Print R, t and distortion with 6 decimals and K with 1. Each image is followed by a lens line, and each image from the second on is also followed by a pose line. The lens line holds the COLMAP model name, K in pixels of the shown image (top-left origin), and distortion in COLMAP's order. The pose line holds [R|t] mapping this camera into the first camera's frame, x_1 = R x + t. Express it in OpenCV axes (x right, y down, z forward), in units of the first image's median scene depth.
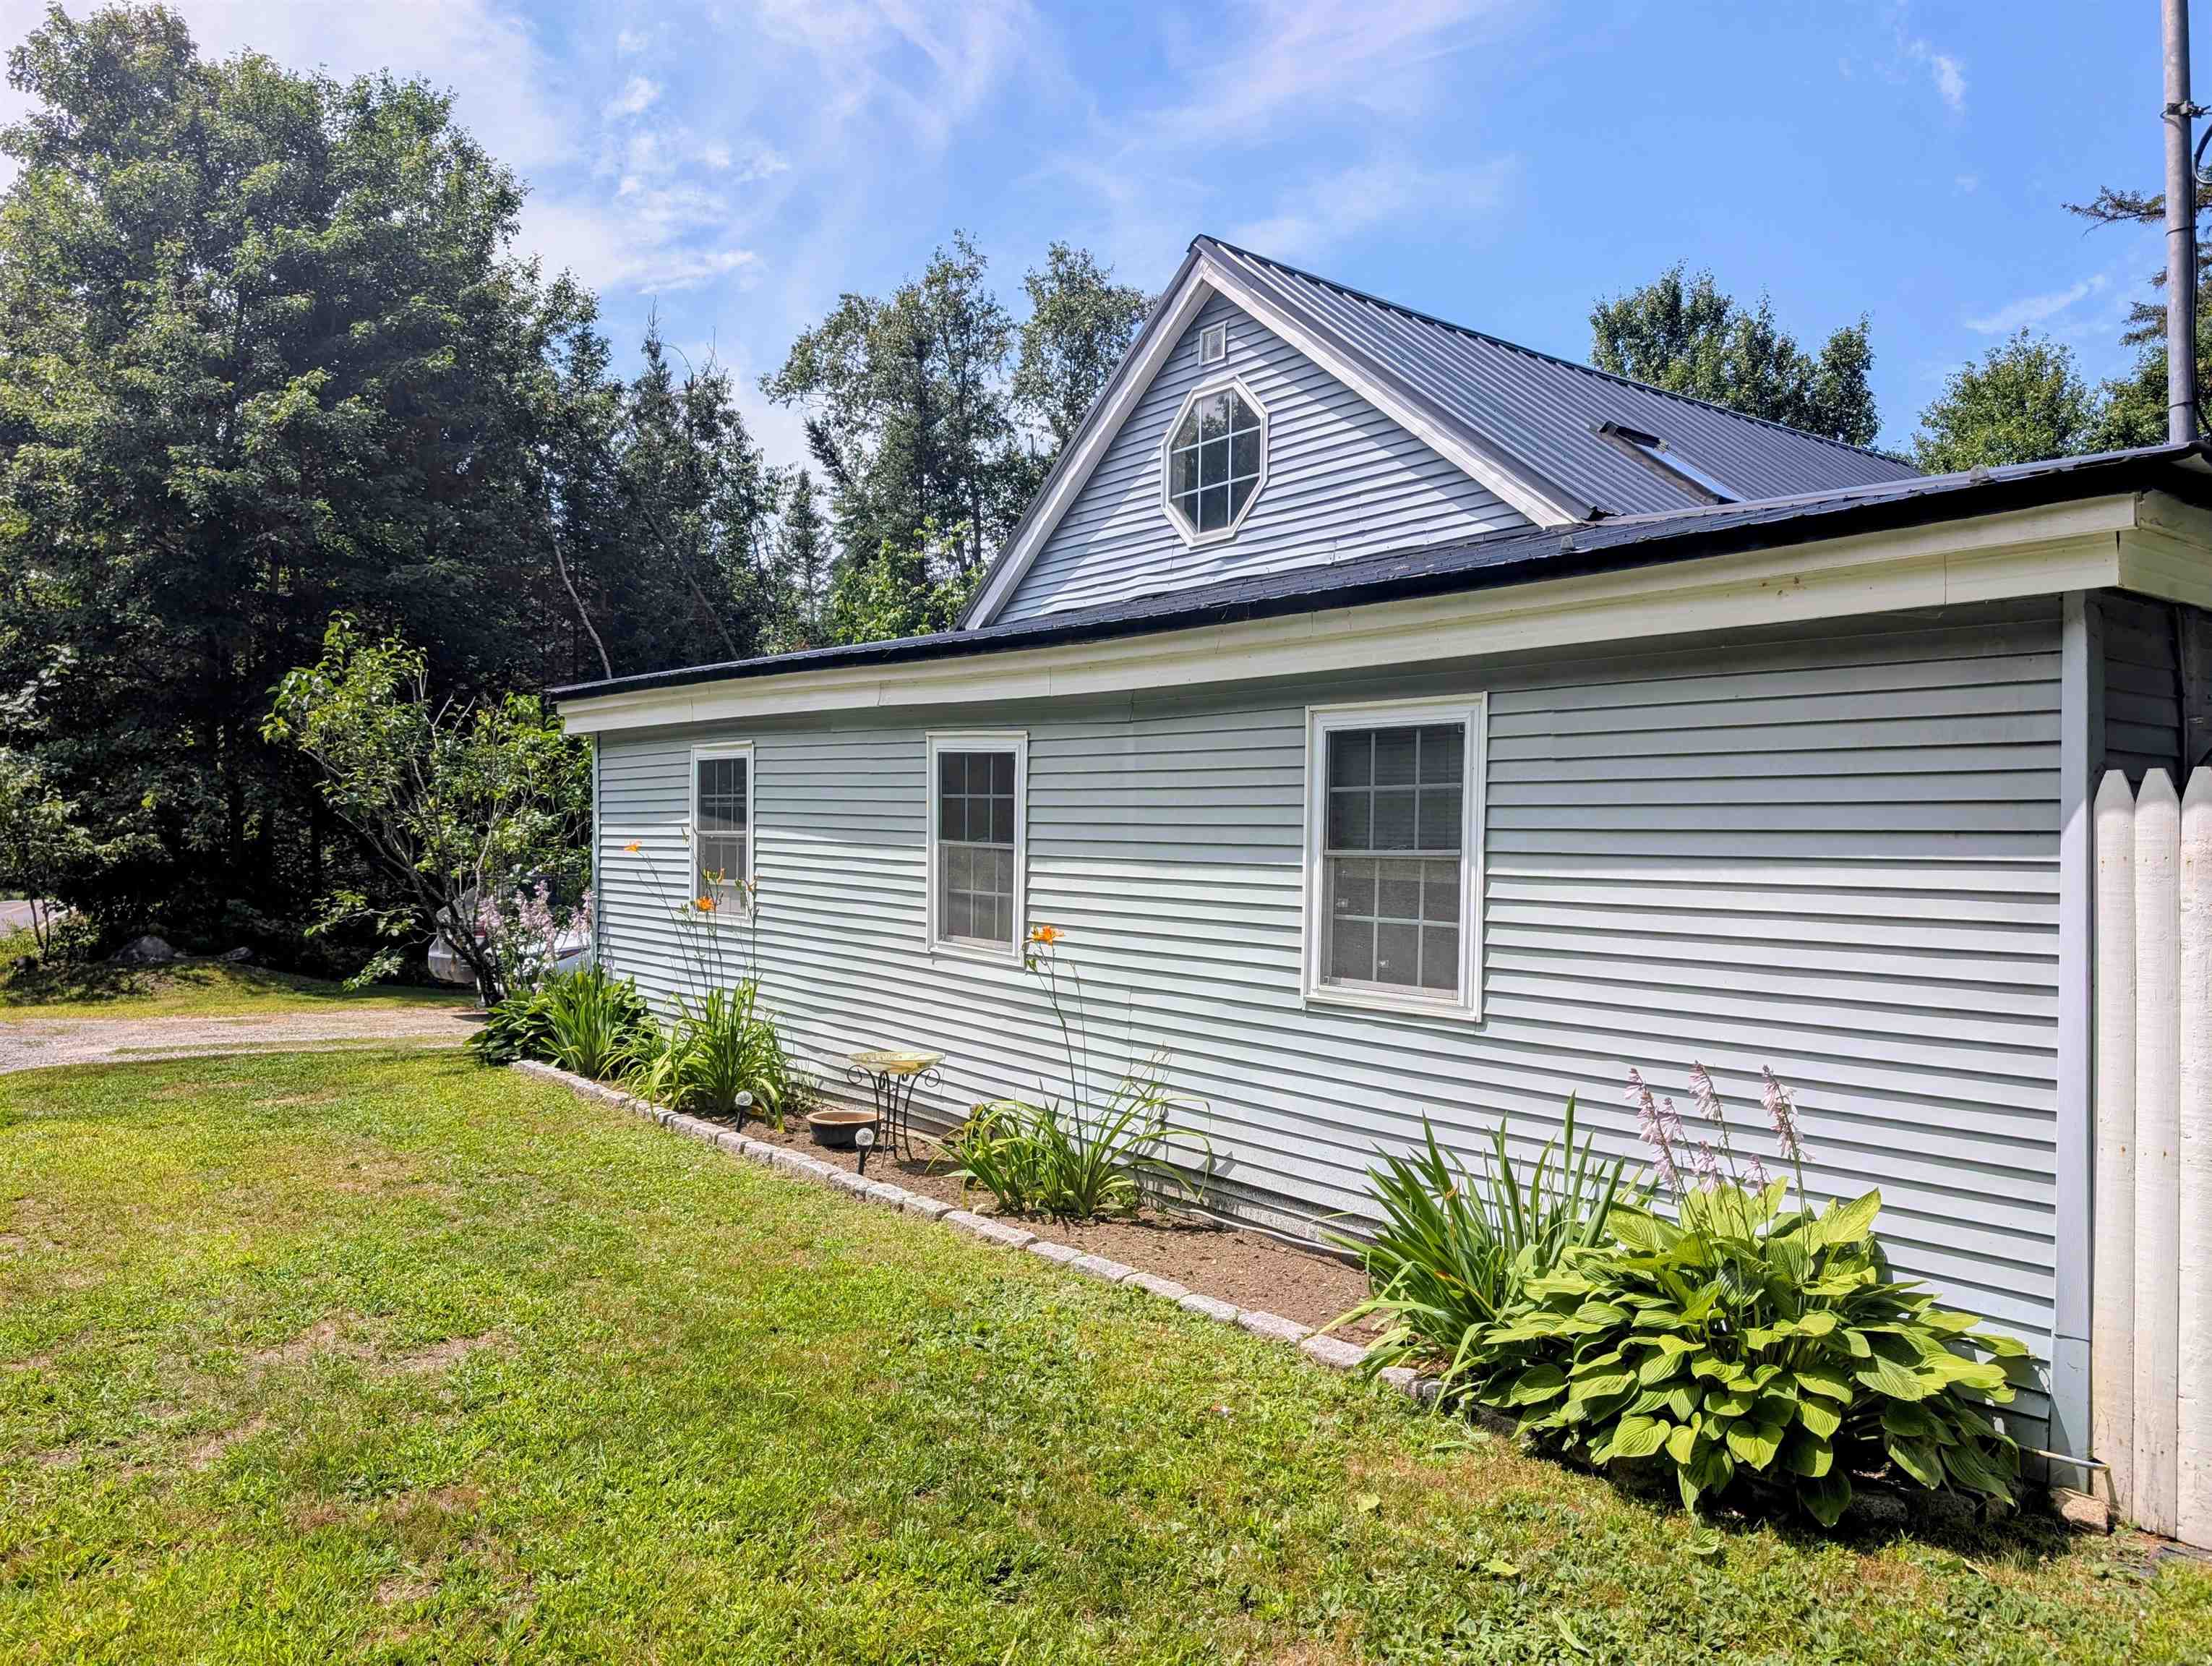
lens RADIAL K [[1594.5, 0, 1143.8], [0, 1594.5, 815.5], [0, 0, 1]] dist [0.021424, -0.011609]
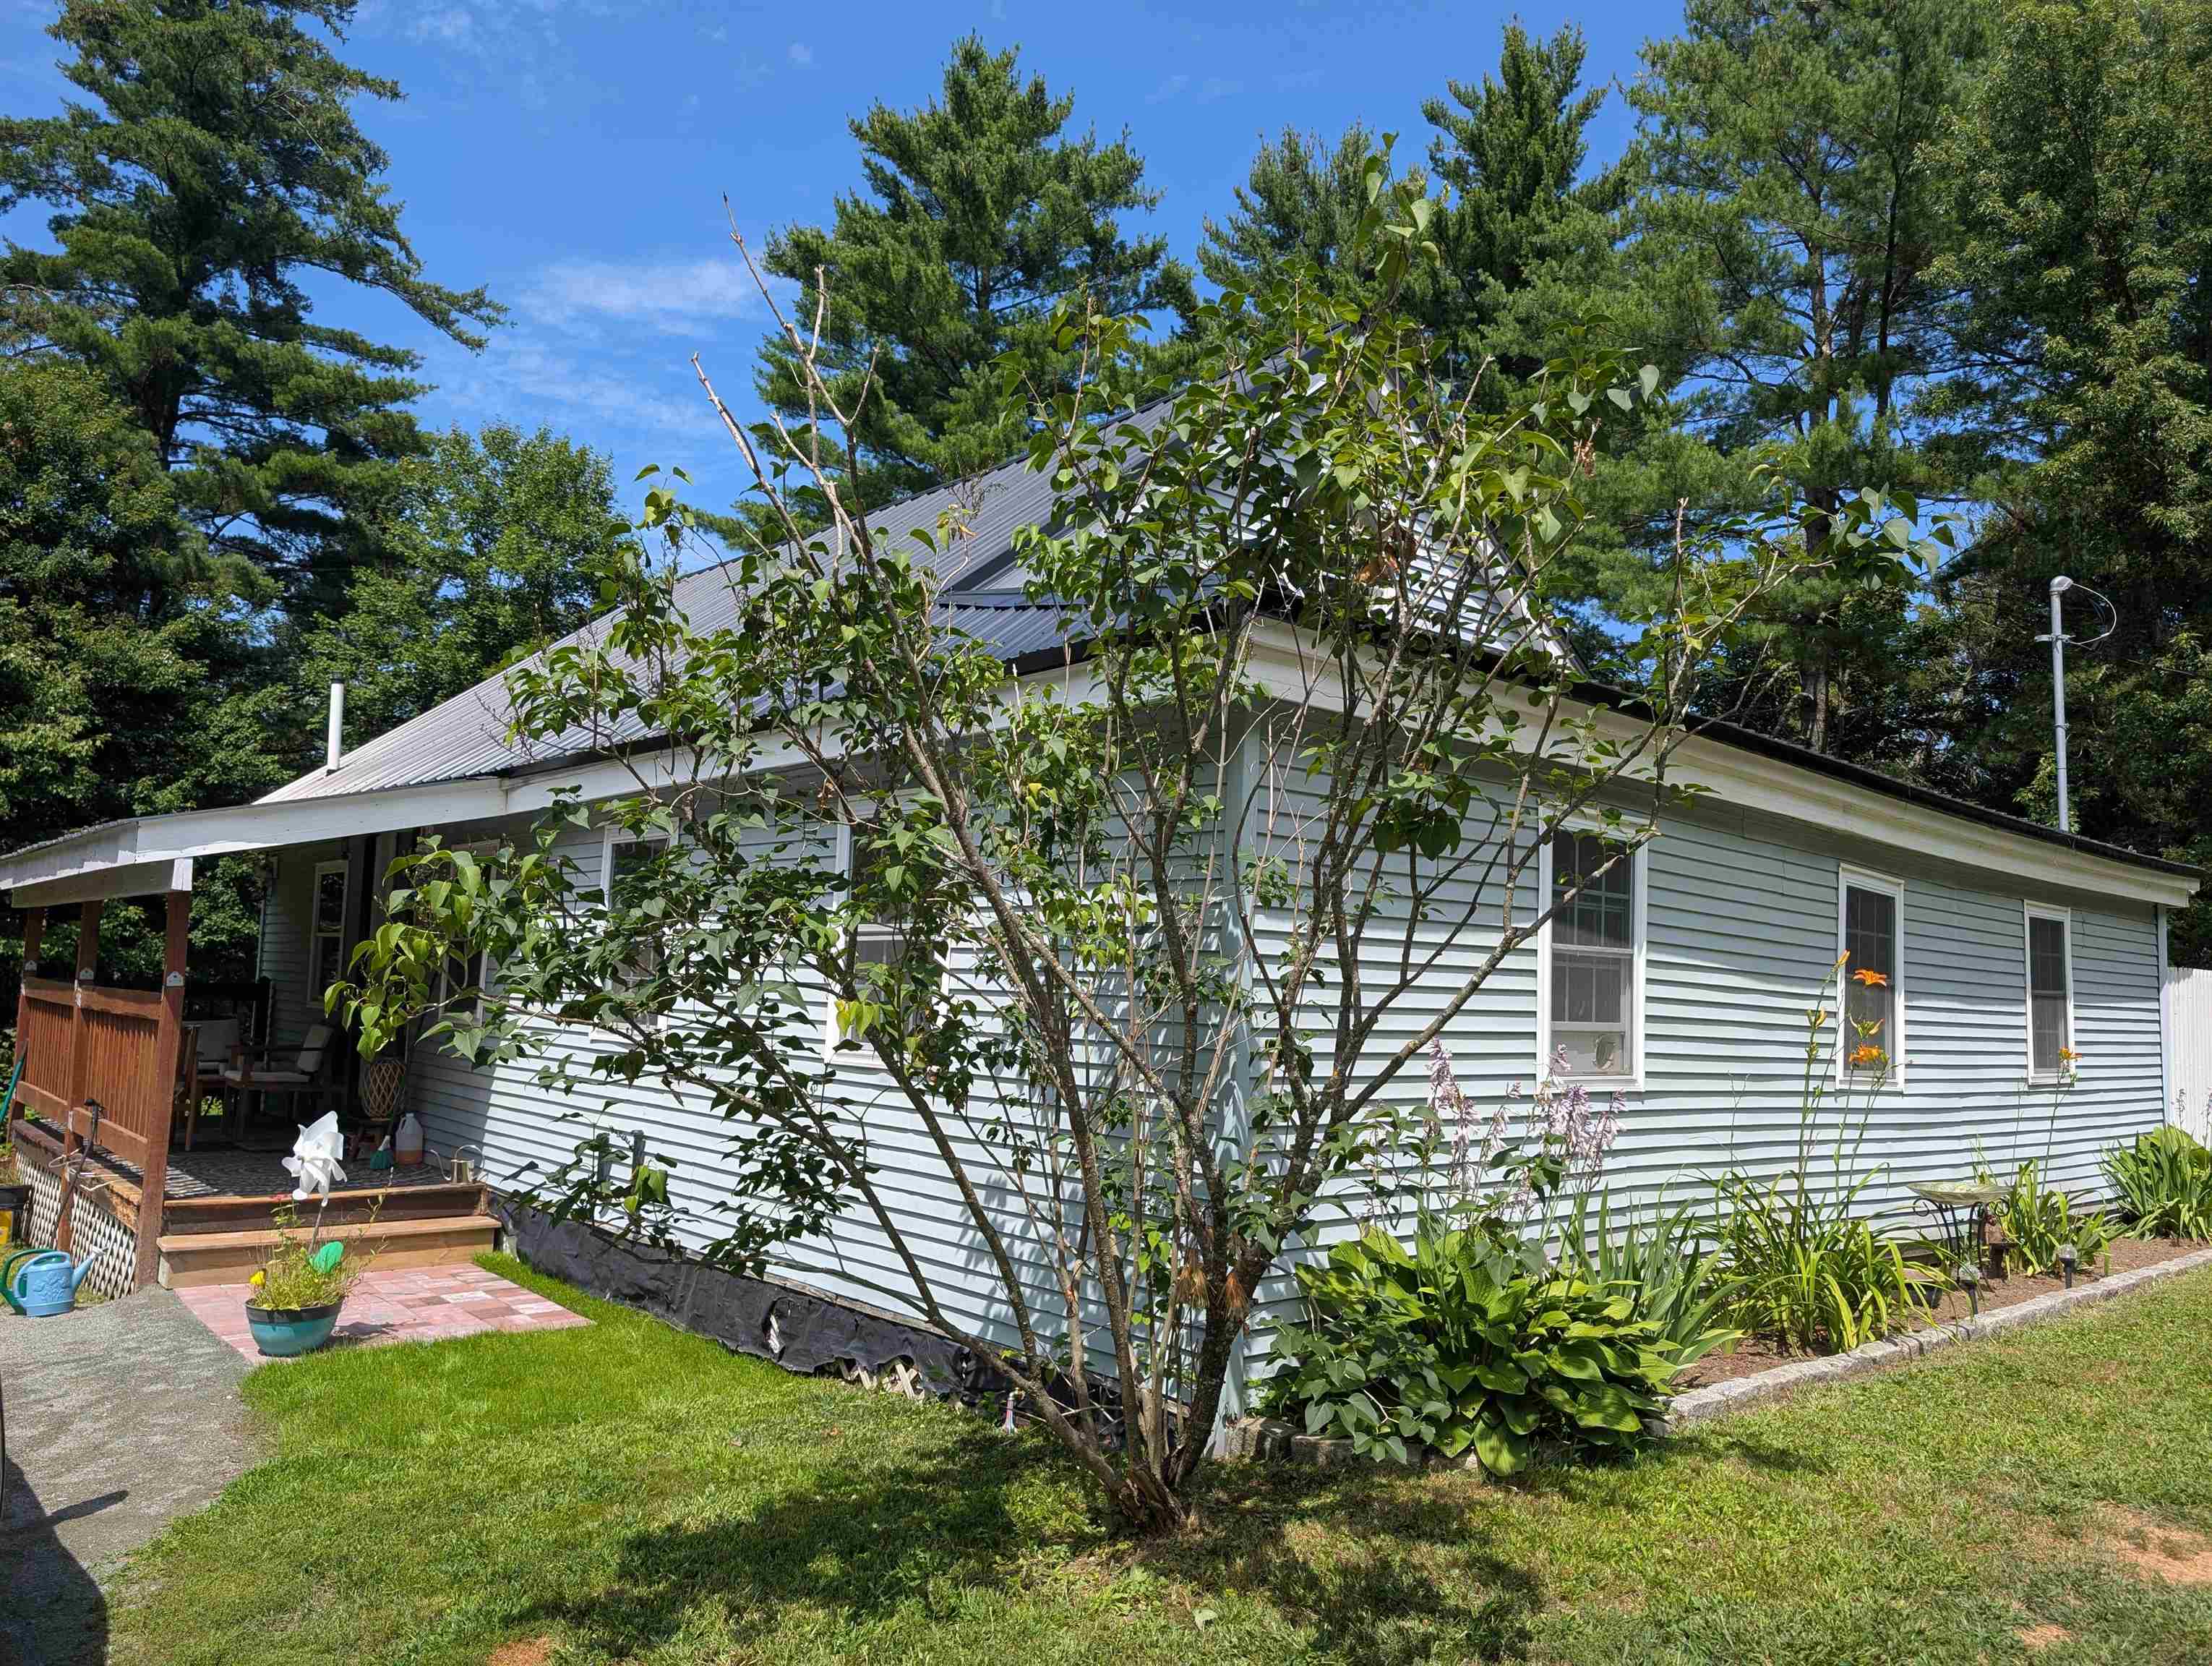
lens RADIAL K [[1594.5, 0, 1092.6], [0, 1594.5, 828.9], [0, 0, 1]] dist [0.021424, -0.011609]
pose [[-0.043879, 0.086967, 0.995244, -1.174041], [-0.046054, 0.994969, -0.088974, 0.037778], [-0.997975, -0.049739, -0.039653, 1.600048]]
